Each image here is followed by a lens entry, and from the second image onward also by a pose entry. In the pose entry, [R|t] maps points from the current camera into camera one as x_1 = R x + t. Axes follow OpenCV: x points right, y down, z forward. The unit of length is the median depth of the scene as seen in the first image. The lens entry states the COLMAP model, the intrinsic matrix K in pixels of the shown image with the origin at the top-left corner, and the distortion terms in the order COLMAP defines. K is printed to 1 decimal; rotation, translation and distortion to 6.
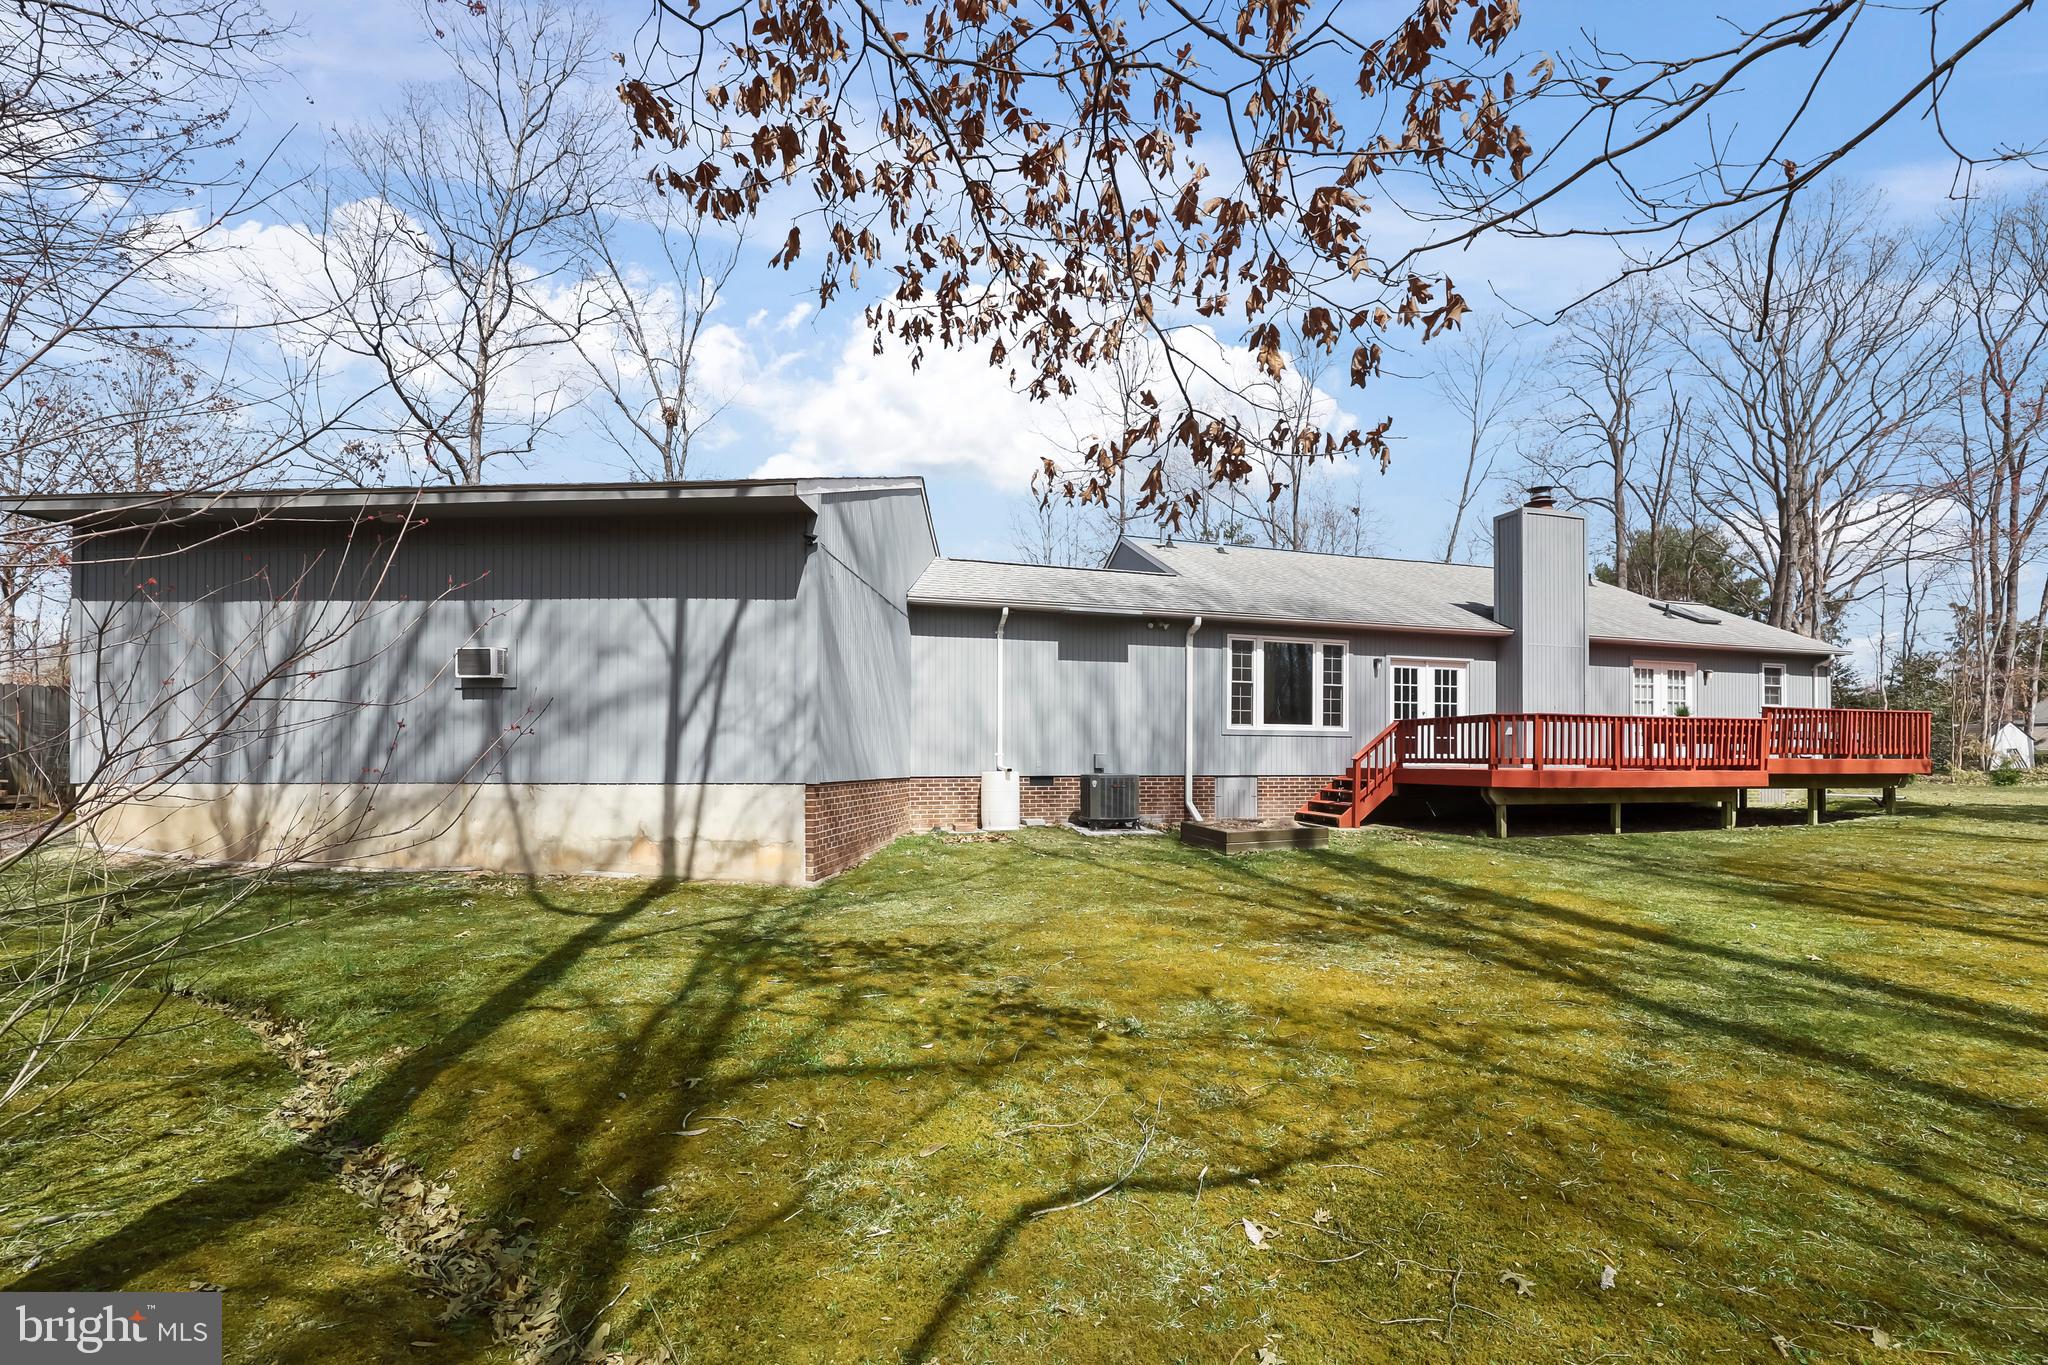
lens RADIAL K [[826.4, 0, 1025.8], [0, 826.4, 743.8], [0, 0, 1]] dist [-0.004041, -0.000143]
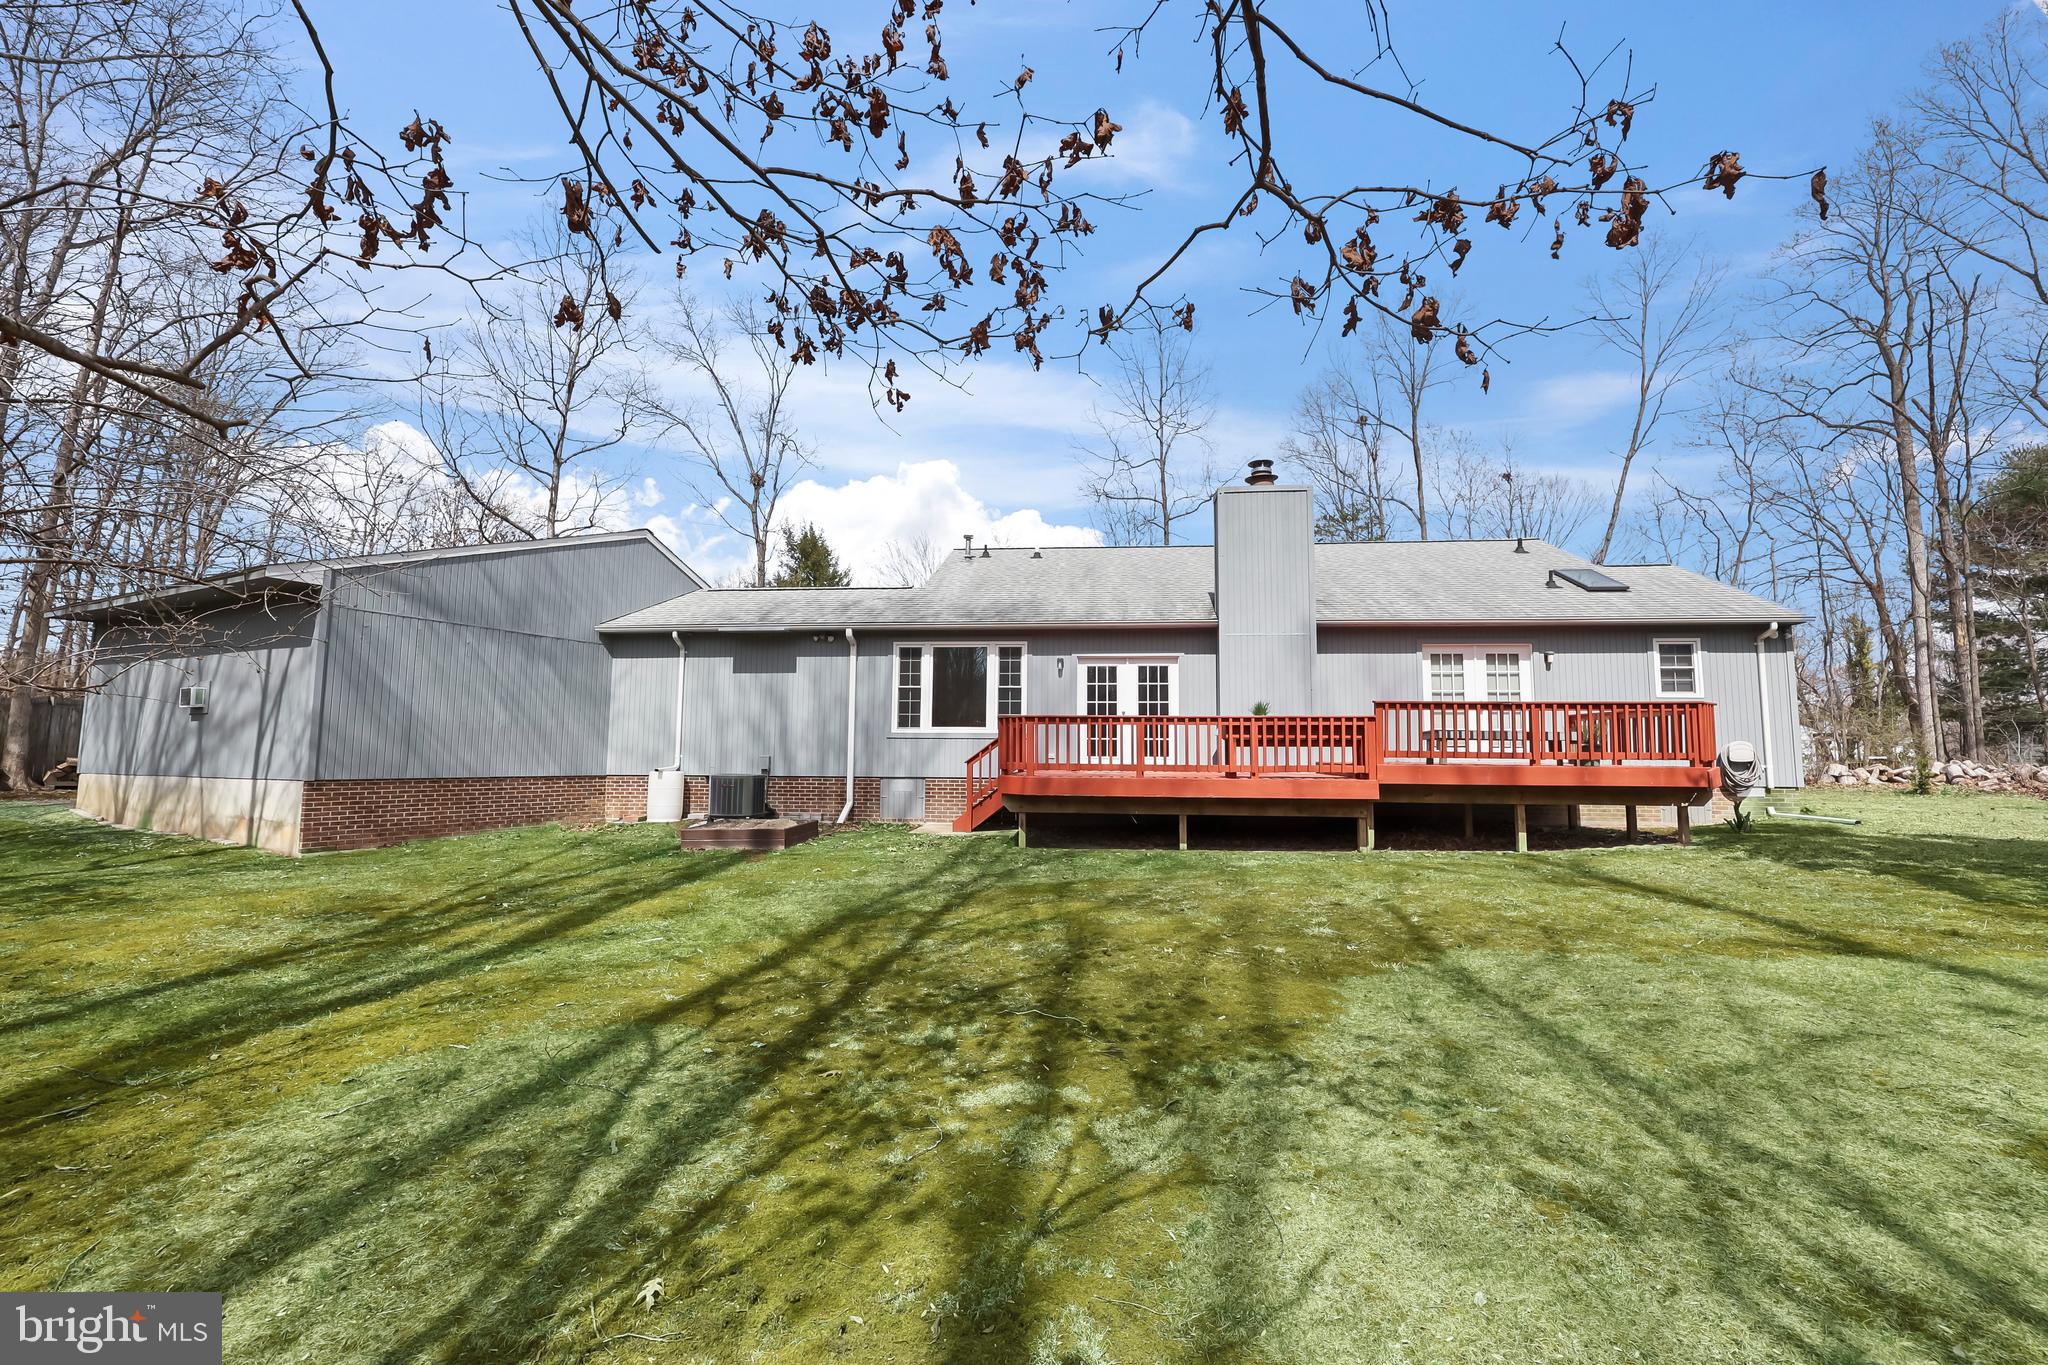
lens RADIAL K [[798.1, 0, 1024.0], [0, 798.1, 682.5], [0, 0, 1]] dist [-0.001179, 0.000028]
pose [[0.929314, -0.030874, -0.367998, 0.760605], [0.003613, 0.997212, -0.074538, -0.005140], [0.369274, 0.067939, 0.926834, 0.121221]]
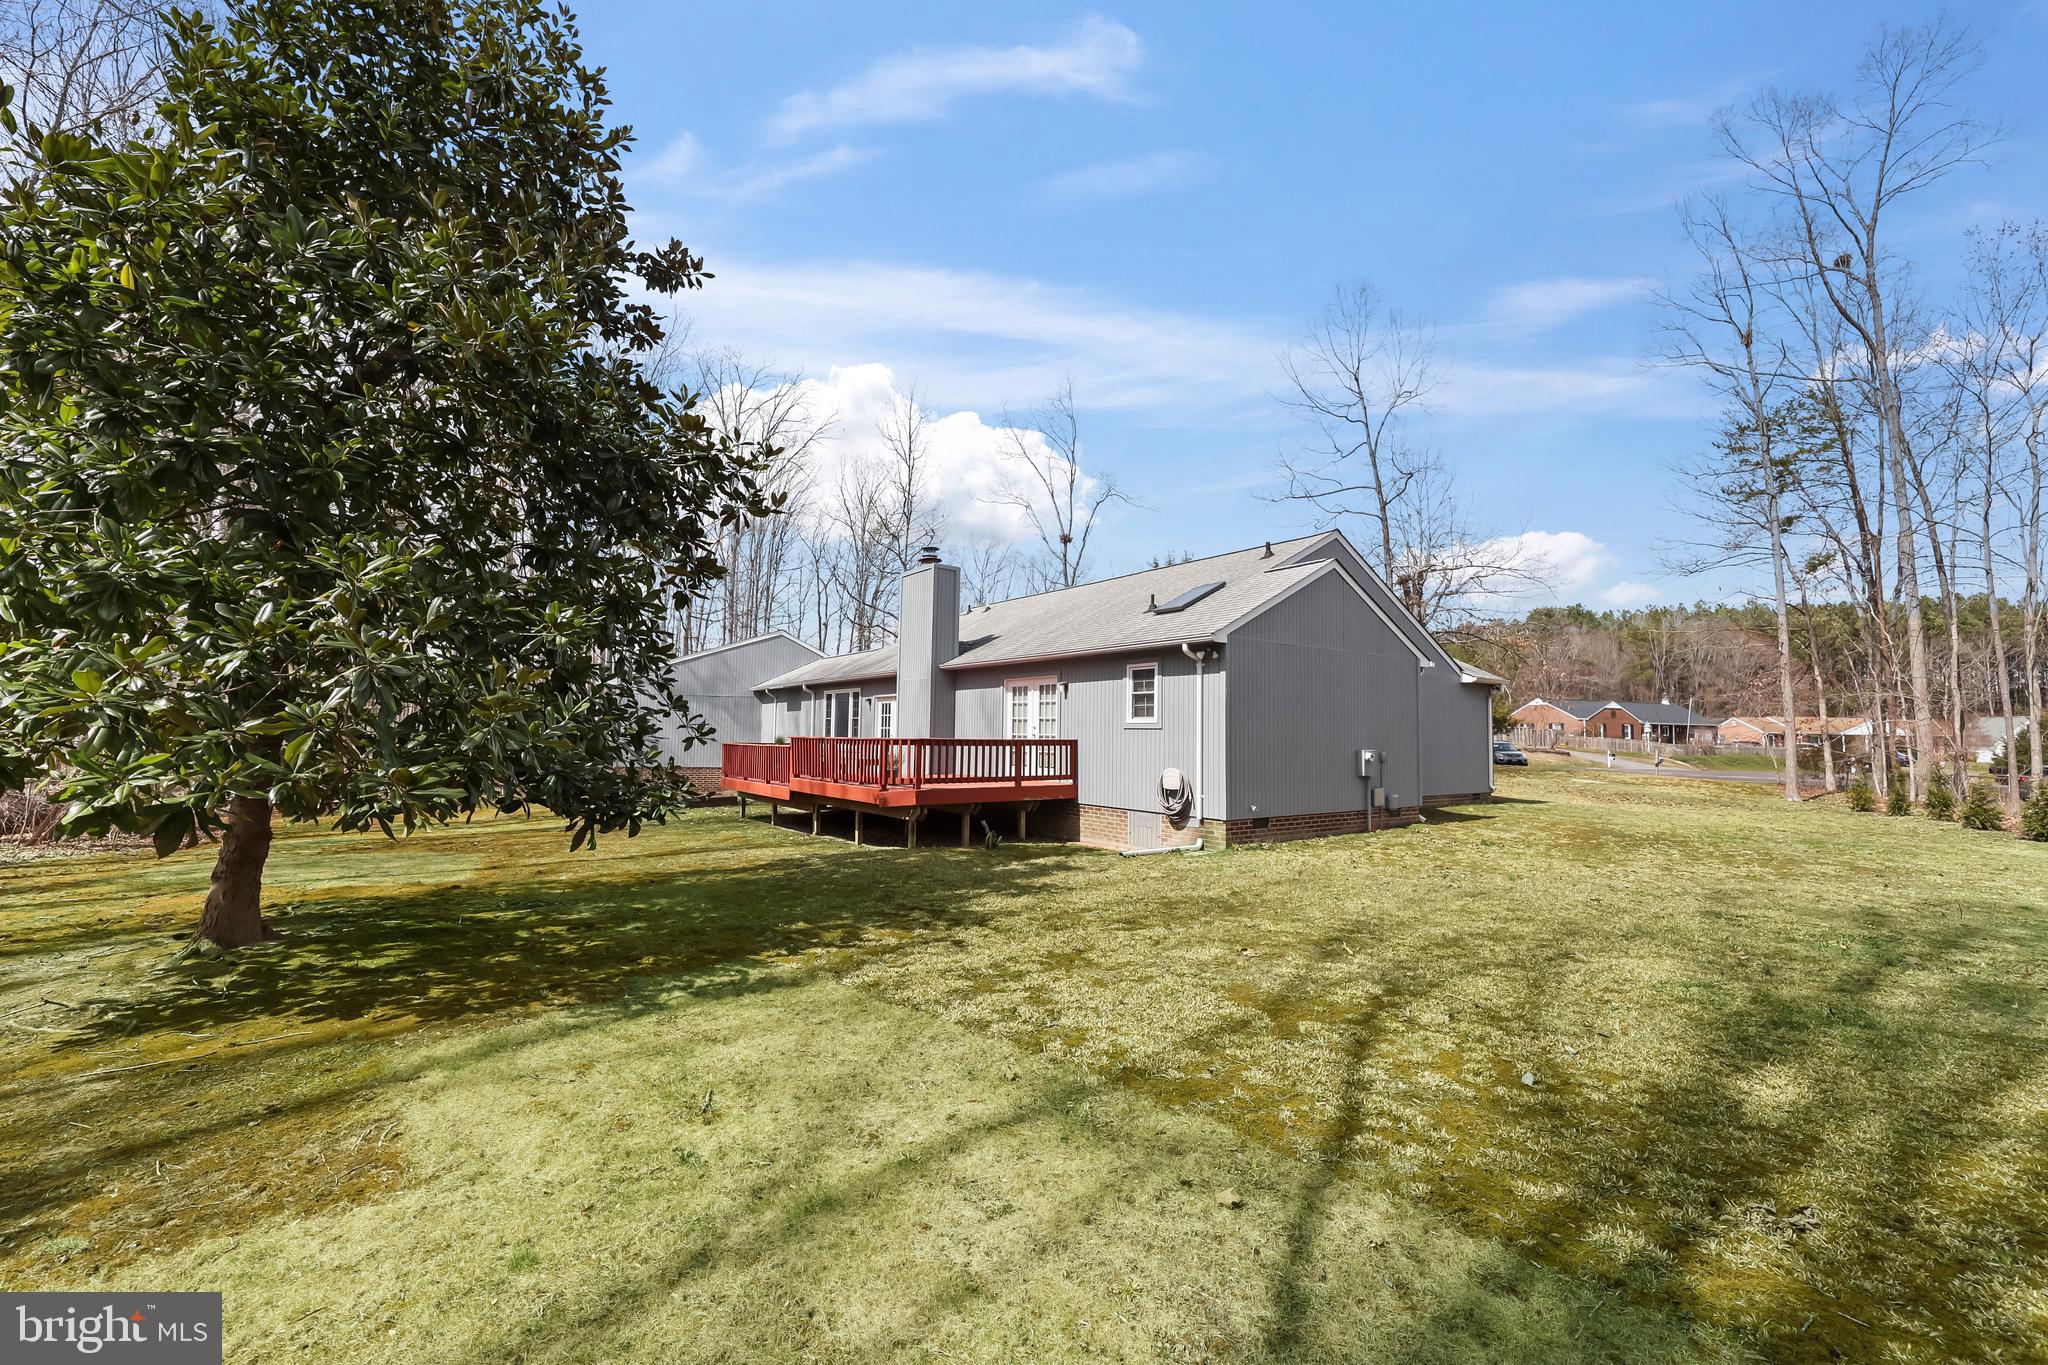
lens RADIAL K [[798.1, 0, 1024.0], [0, 798.1, 682.5], [0, 0, 1]] dist [-0.001179, 0.000028]
pose [[0.366223, -0.064031, -0.928321, 1.913322], [0.000700, 0.997648, -0.068537, -0.036240], [0.930527, 0.024450, 0.365407, 0.769297]]
